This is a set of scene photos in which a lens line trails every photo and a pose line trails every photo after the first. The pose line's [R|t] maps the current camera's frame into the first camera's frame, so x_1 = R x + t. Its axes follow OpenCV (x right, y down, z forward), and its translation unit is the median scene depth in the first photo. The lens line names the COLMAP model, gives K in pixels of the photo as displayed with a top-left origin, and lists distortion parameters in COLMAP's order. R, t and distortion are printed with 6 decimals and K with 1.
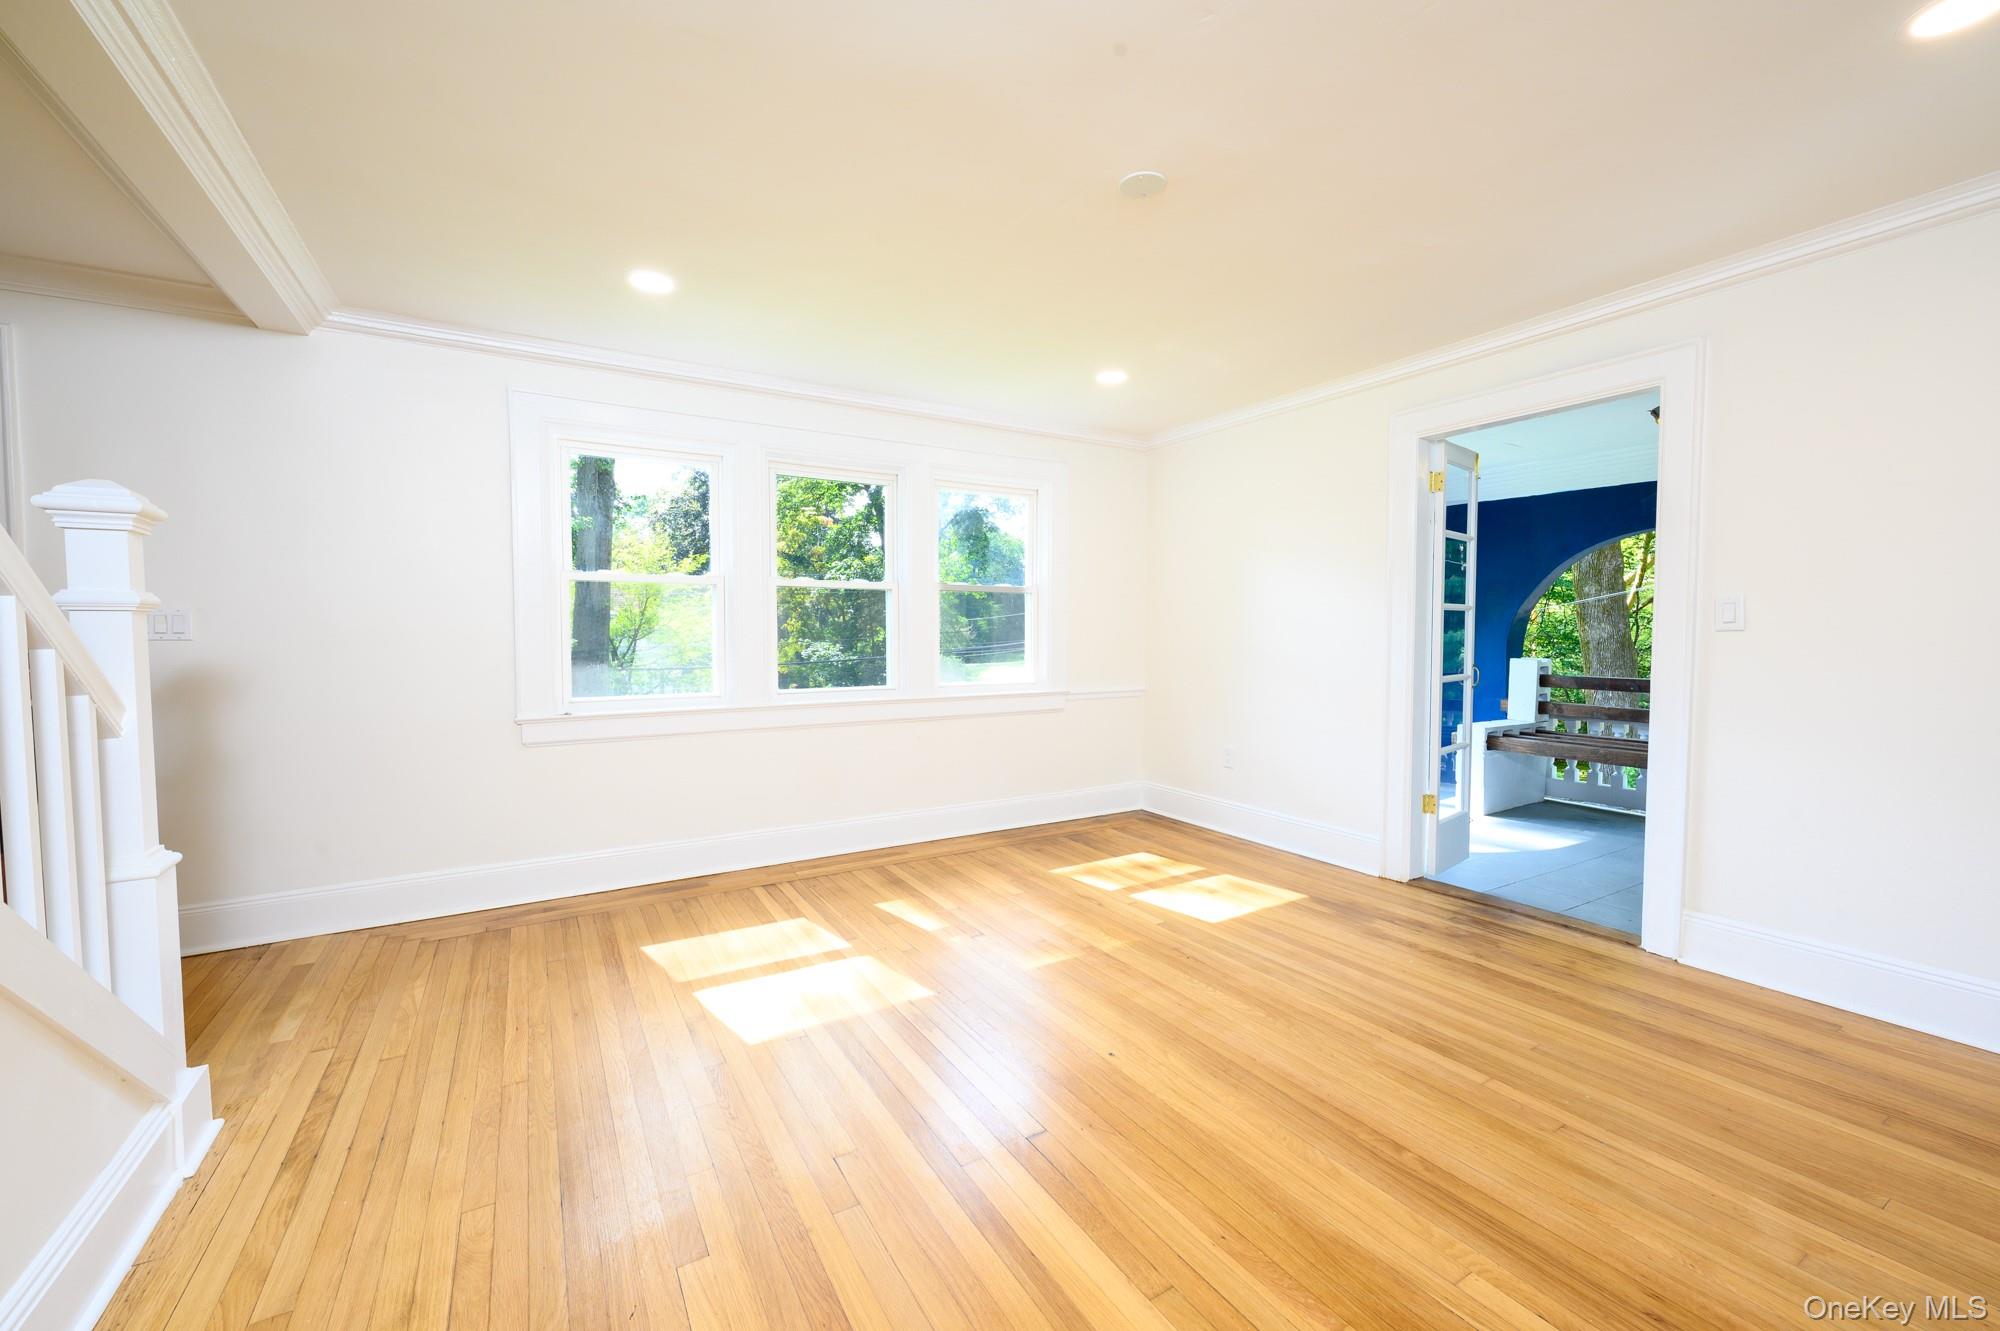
lens RADIAL K [[784.4, 0, 1006.8], [0, 784.4, 661.5], [0, 0, 1]] dist [0.000034, -0.000067]
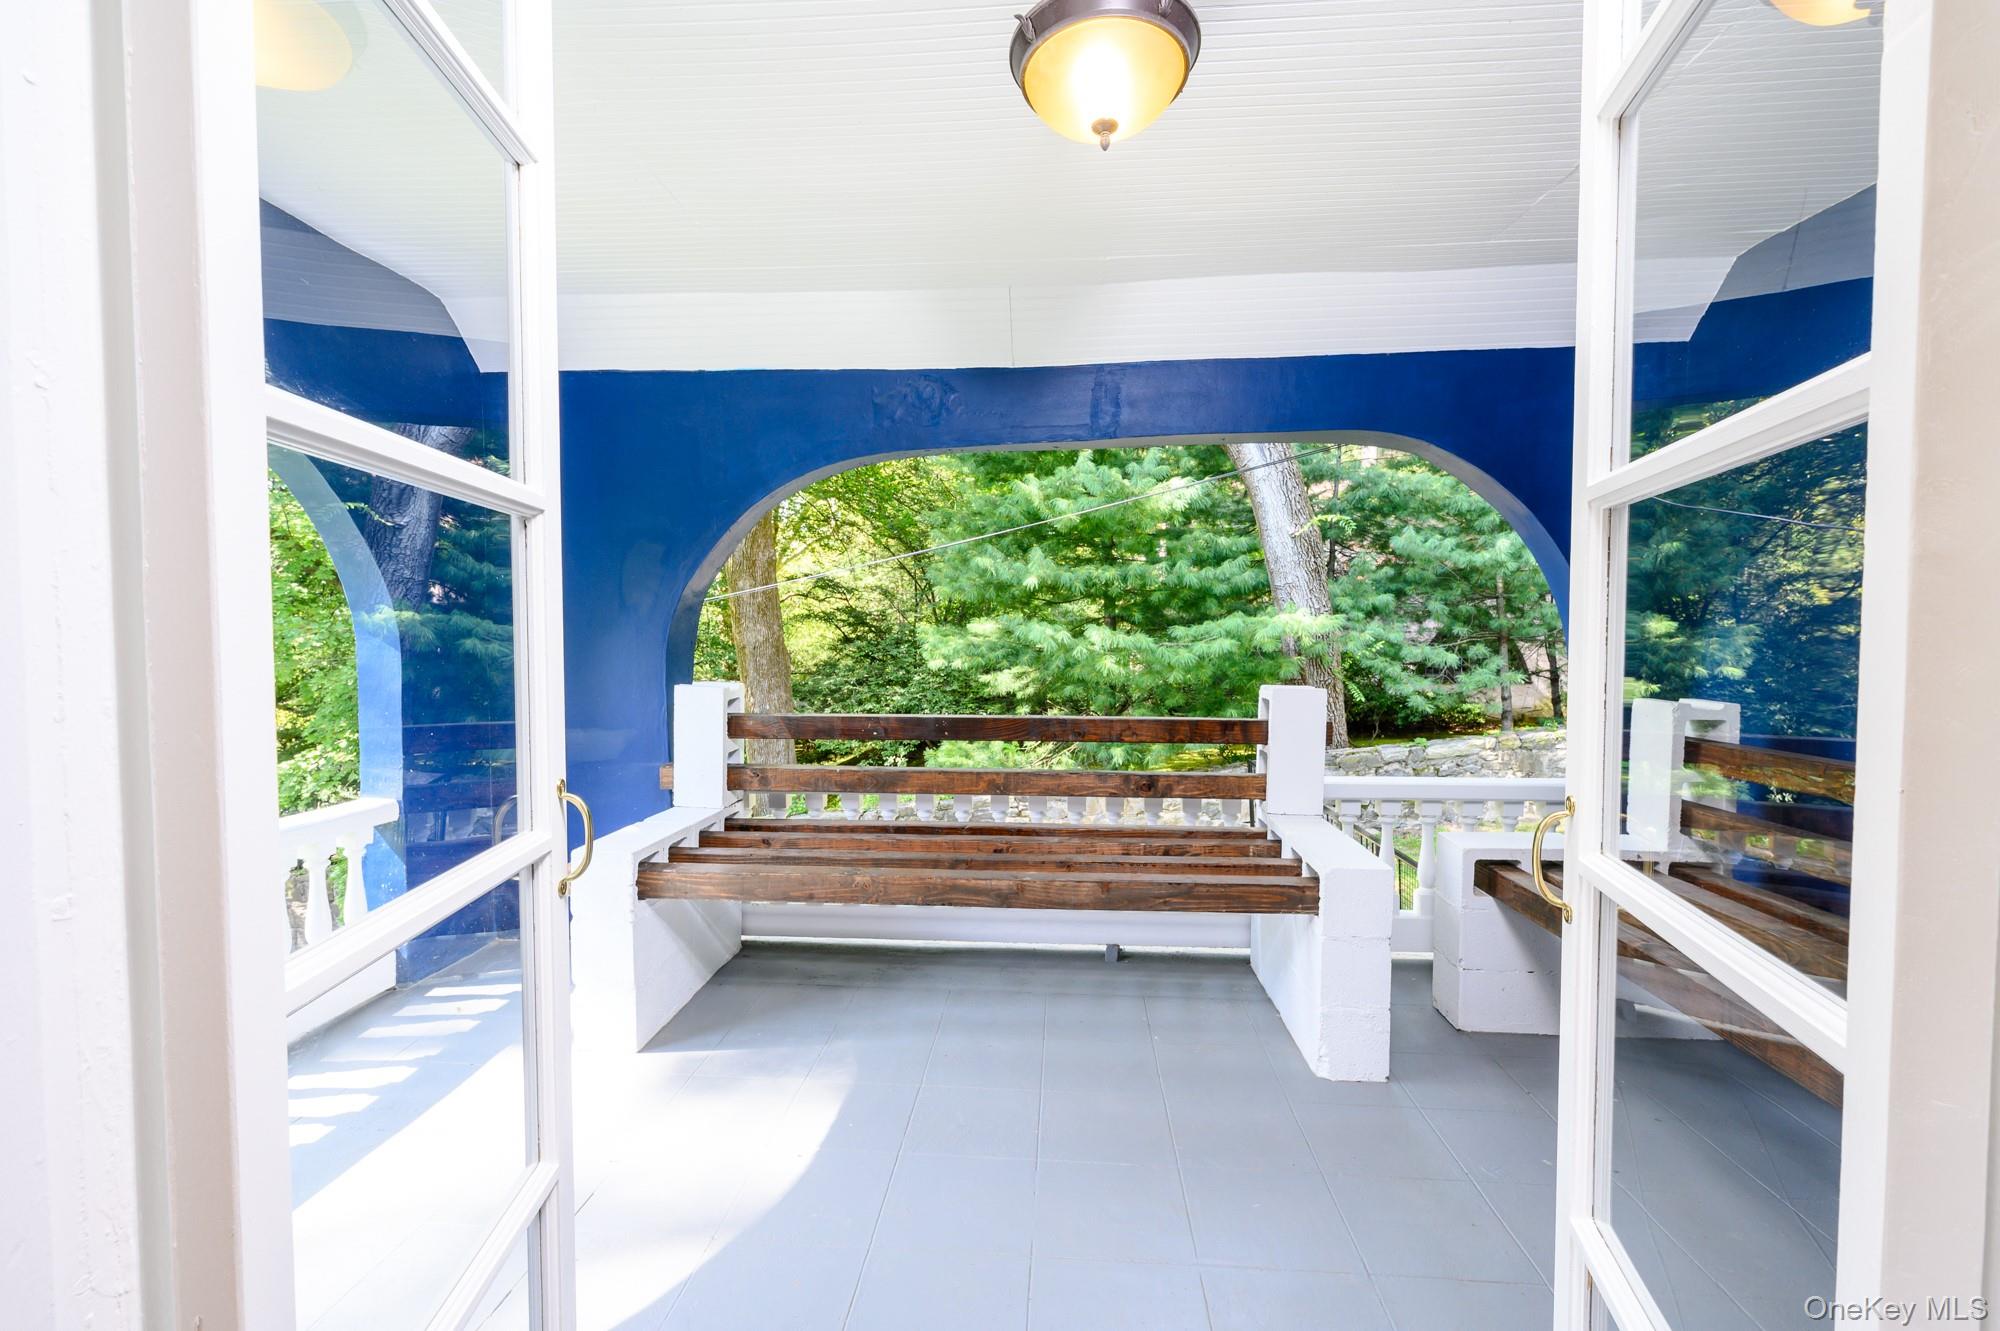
lens RADIAL K [[868.3, 0, 1000.0], [0, 868.3, 665.5], [0, 0, 1]] dist [0.000924, 0.000027]
pose [[0.583024, -0.029643, 0.811914, 0.320614], [0.032458, 0.999386, 0.013180, -0.017445], [-0.811807, 0.018669, 0.583628, 0.519060]]
